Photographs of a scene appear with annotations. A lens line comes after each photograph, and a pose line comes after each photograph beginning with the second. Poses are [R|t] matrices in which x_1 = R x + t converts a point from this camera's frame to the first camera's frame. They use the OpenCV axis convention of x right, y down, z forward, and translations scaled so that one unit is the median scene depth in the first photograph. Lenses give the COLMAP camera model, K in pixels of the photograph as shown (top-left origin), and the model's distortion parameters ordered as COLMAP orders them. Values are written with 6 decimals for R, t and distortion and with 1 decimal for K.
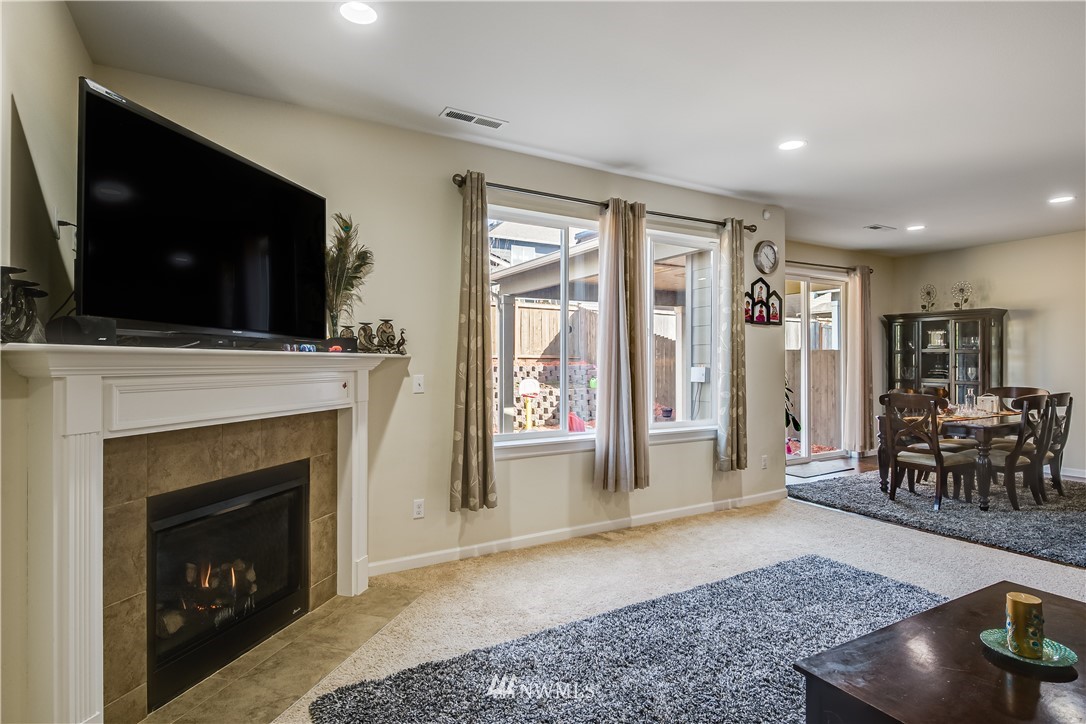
lens RADIAL K [[566.5, 0, 543.0], [0, 566.5, 362.0], [0, 0, 1]] dist [0.000517, -0.000316]
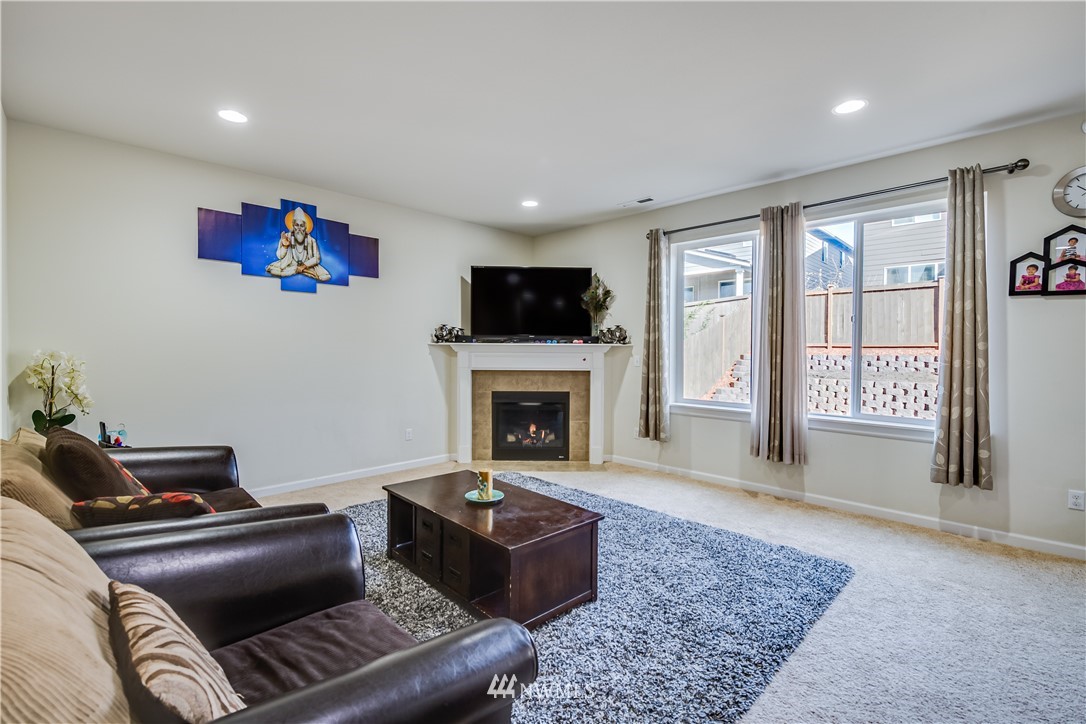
lens RADIAL K [[498.0, 0, 543.0], [0, 498.0, 362.0], [0, 0, 1]] dist [-0.003369, -0.000493]
pose [[0.235278, 0.031185, -0.971428, 1.266361], [-0.002708, 0.999502, 0.031430, -0.005565], [0.971924, -0.004764, 0.235245, 0.391653]]
